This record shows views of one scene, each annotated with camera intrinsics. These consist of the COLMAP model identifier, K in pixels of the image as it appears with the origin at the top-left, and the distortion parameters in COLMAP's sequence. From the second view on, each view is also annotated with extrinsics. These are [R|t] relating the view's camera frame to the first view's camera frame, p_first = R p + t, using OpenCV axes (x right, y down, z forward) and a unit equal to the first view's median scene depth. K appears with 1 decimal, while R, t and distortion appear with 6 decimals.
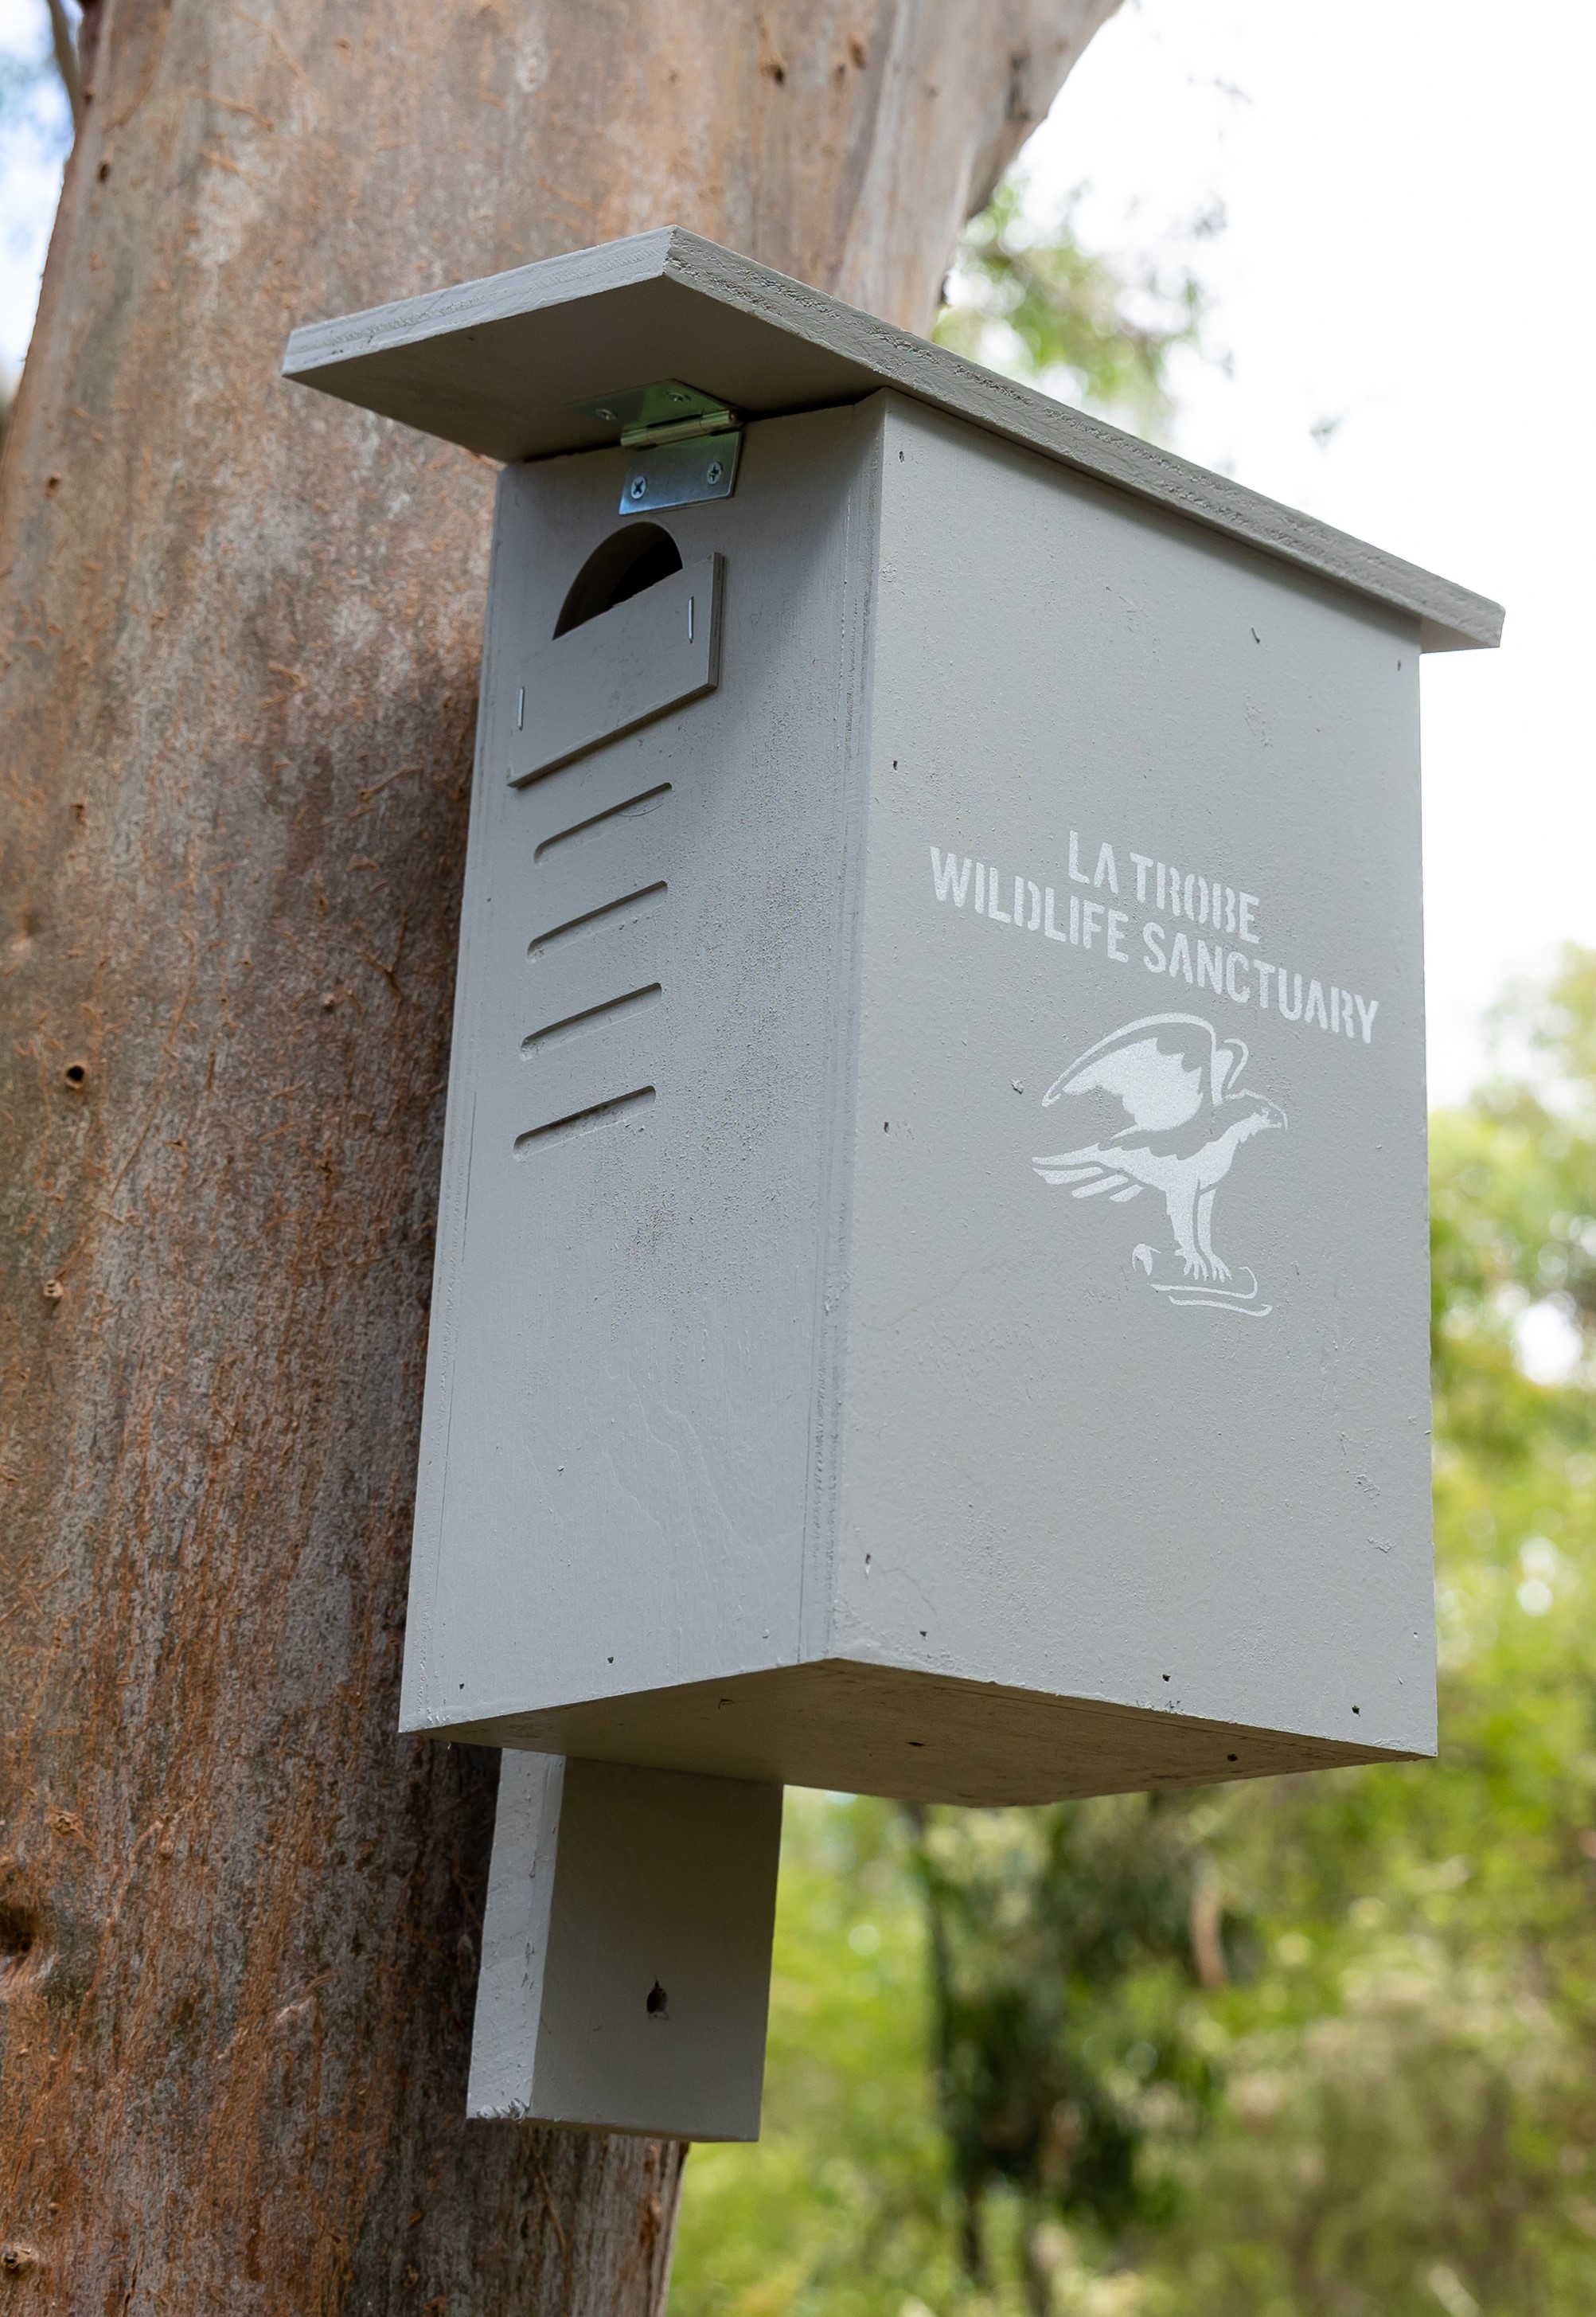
lens RADIAL K [[3606.1, 0, 972.2], [0, 3606.1, 966.3], [0, 0, 1]] dist [0.012937, 0.003650]
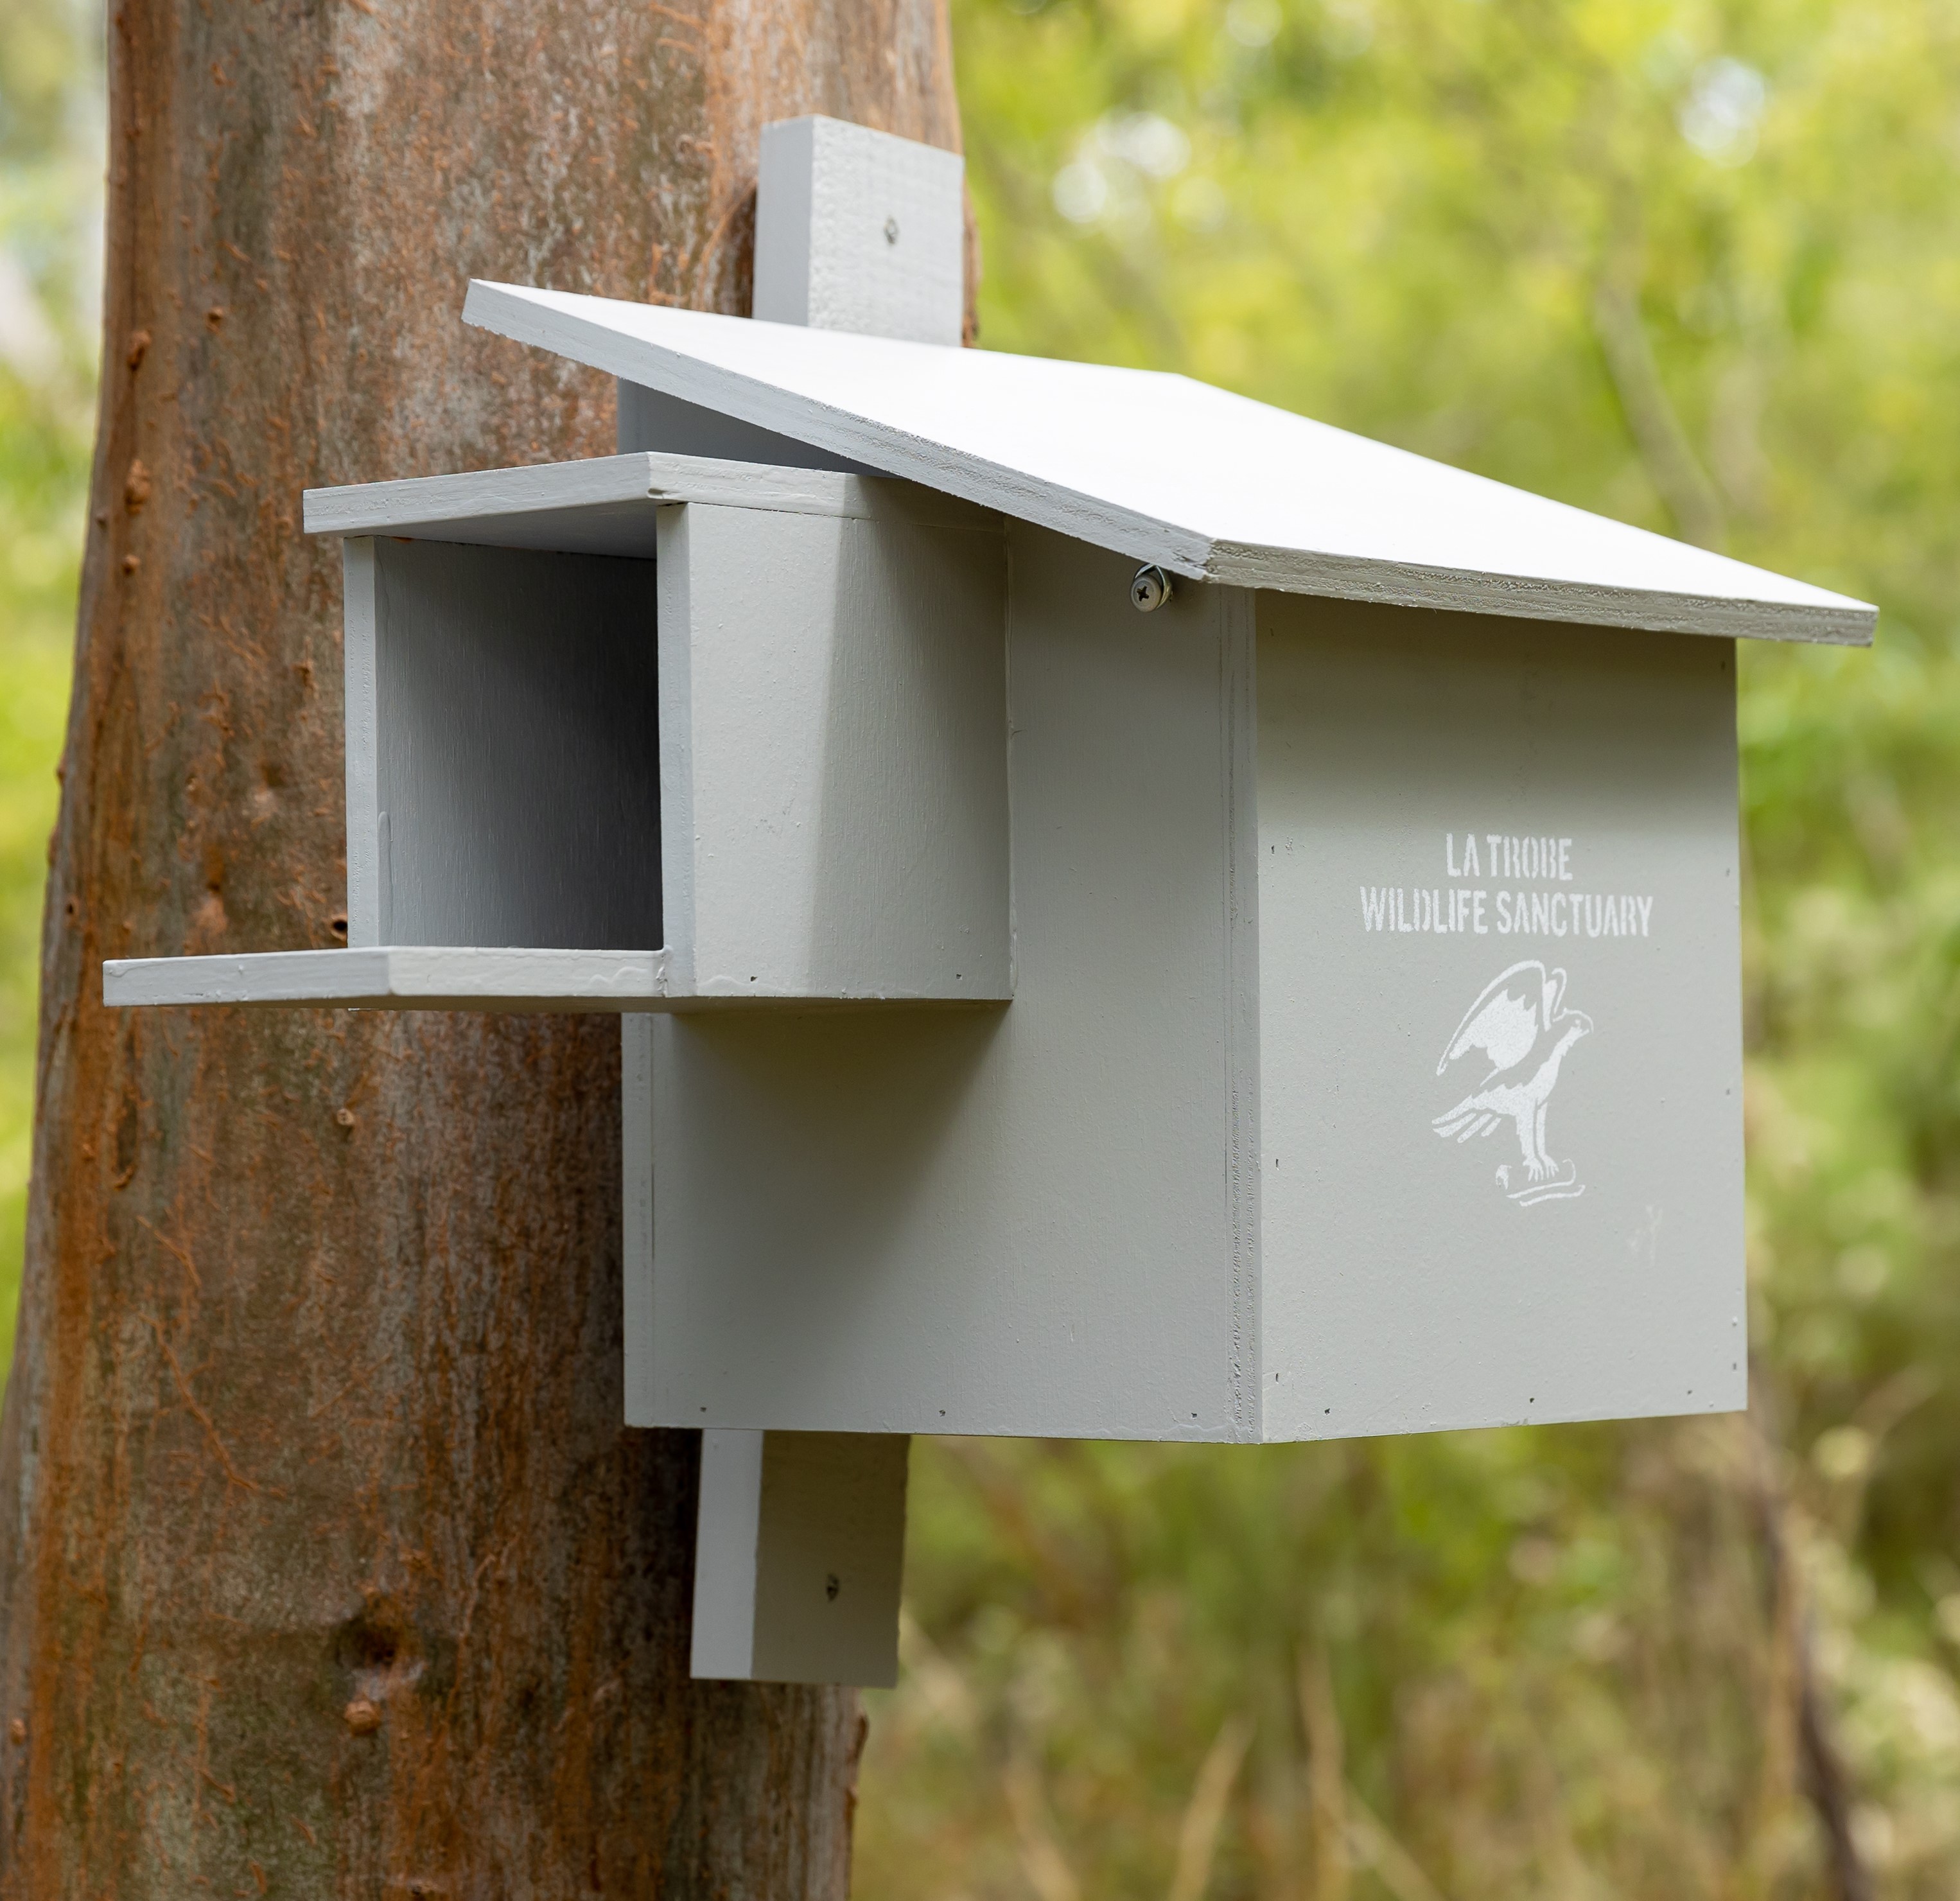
lens RADIAL K [[6431.8, 0, 1104.0], [0, 6431.8, 960.0], [0, 0, 1]] dist [0.065971, 0.386270]
pose [[0.992107, -0.040422, 0.118704, -0.254407], [0.002352, 0.952451, 0.304681, -0.597471], [-0.125375, -0.301997, 0.945028, -1.002367]]
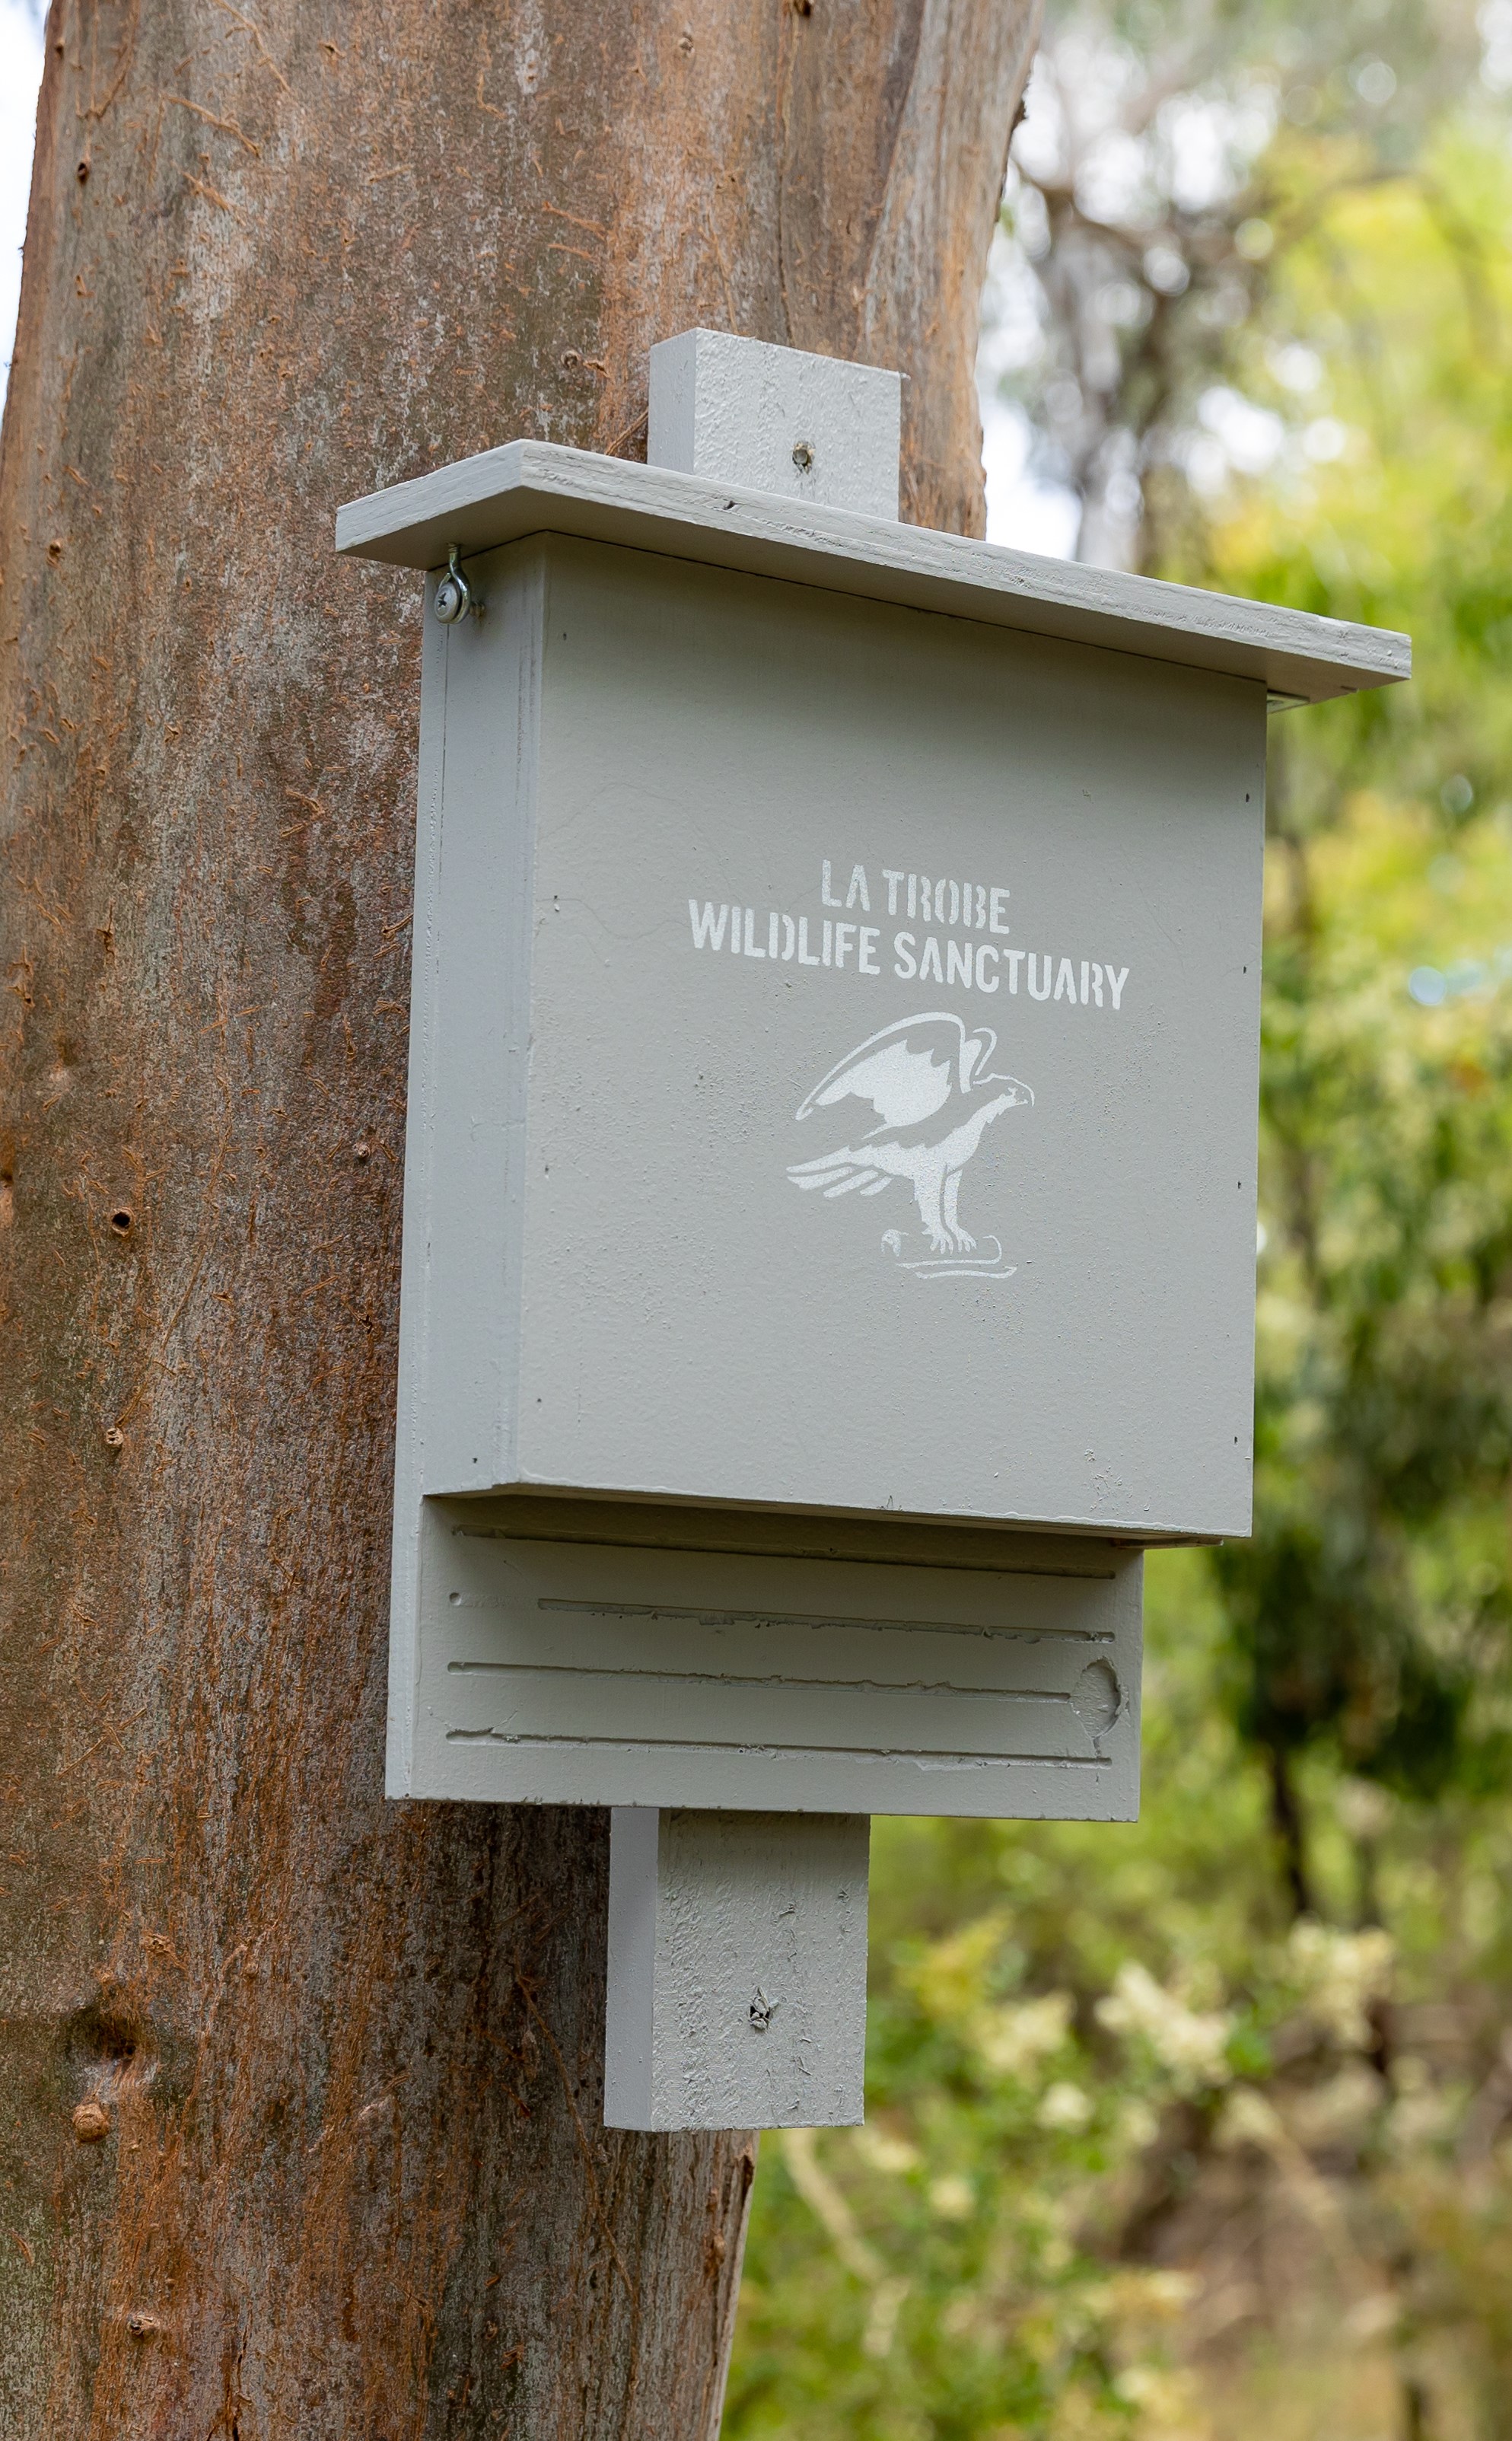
lens RADIAL K [[5023.7, 0, 976.2], [0, 5023.7, 1314.6], [0, 0, 1]] dist [0.031856, 0.072996]
pose [[0.997652, -0.000164, -0.068485, 0.092683], [0.018057, 0.965244, 0.260725, -0.316454], [0.066061, -0.261349, 0.962981, -0.370692]]
